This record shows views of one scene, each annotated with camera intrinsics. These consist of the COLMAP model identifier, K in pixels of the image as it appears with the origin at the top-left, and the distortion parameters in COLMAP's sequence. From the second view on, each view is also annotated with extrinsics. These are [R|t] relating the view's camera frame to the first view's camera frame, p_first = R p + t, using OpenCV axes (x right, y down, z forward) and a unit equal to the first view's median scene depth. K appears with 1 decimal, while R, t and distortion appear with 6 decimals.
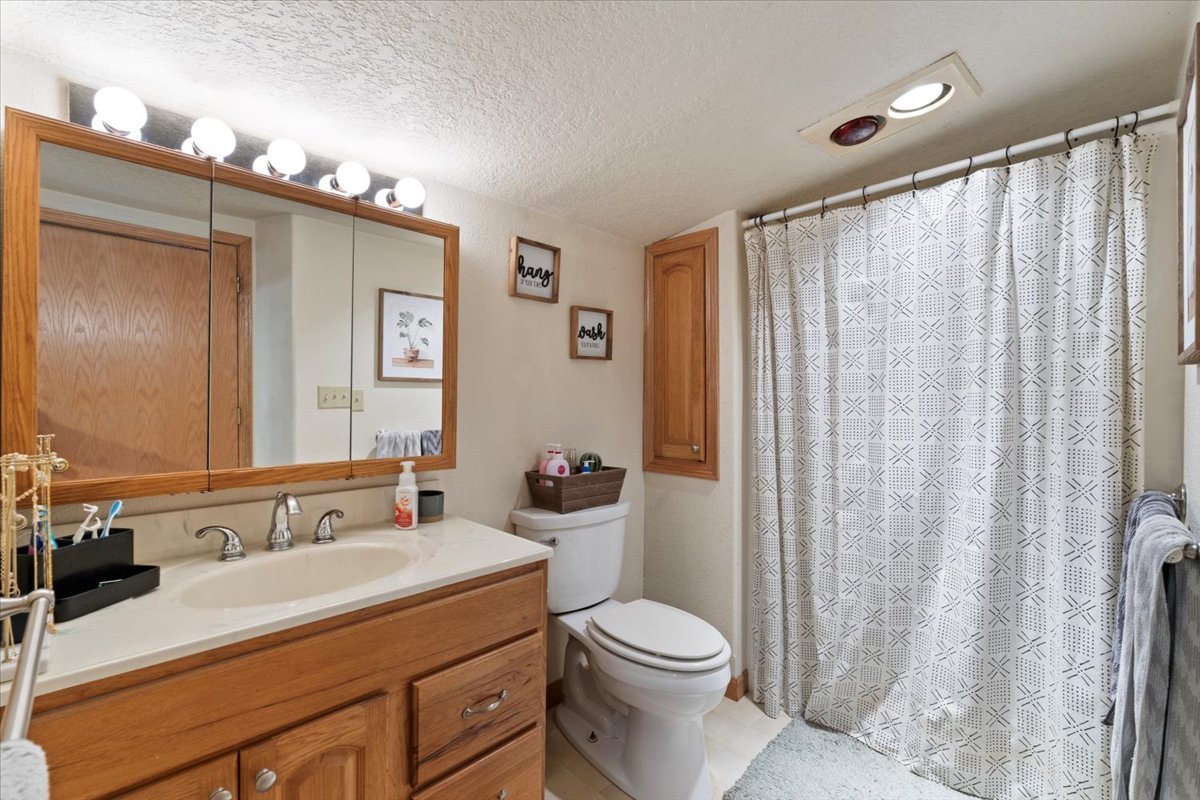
lens RADIAL K [[531.3, 0, 601.2], [0, 531.3, 400.3], [0, 0, 1]] dist [-0.008532, 0.000899]
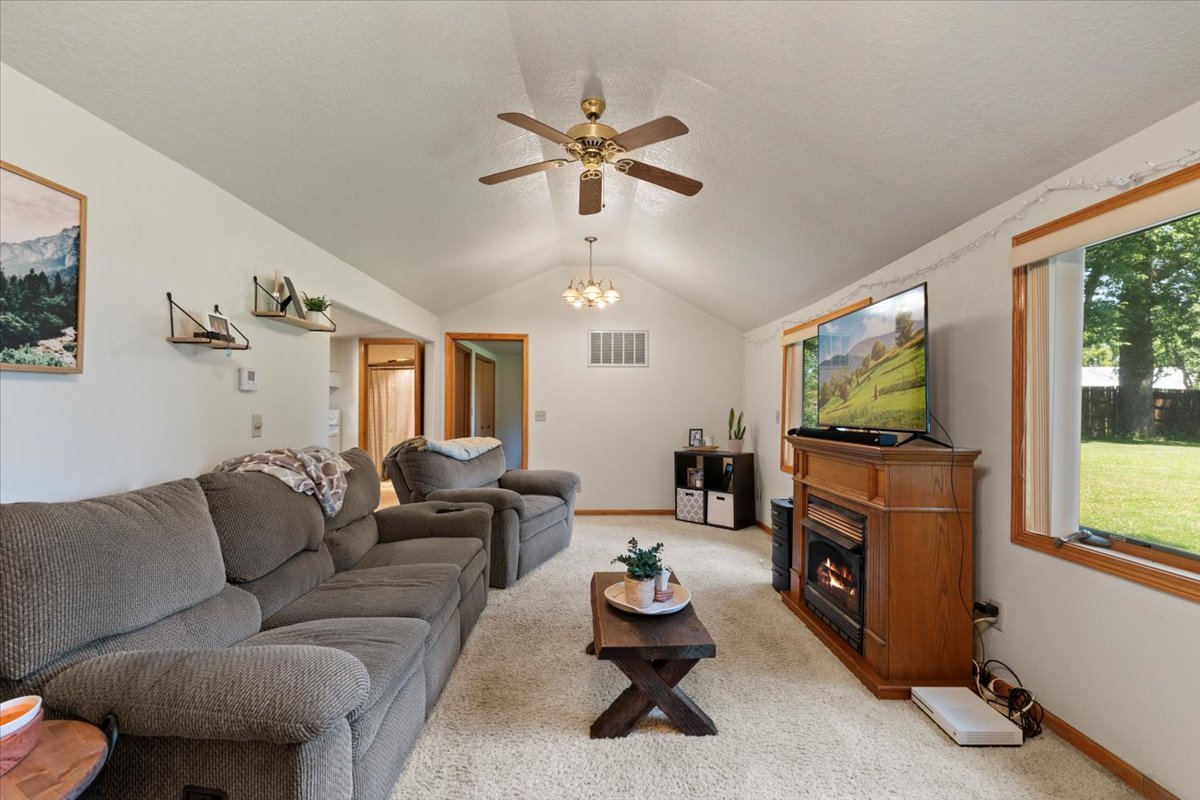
lens RADIAL K [[531.3, 0, 605.2], [0, 531.3, 401.8], [0, 0, 1]] dist [-0.008532, 0.000899]
pose [[0.674407, 0.005667, 0.738338, -1.677908], [0.003715, 0.999932, -0.011068, -0.012836], [-0.738350, 0.010207, 0.674340, -3.485219]]
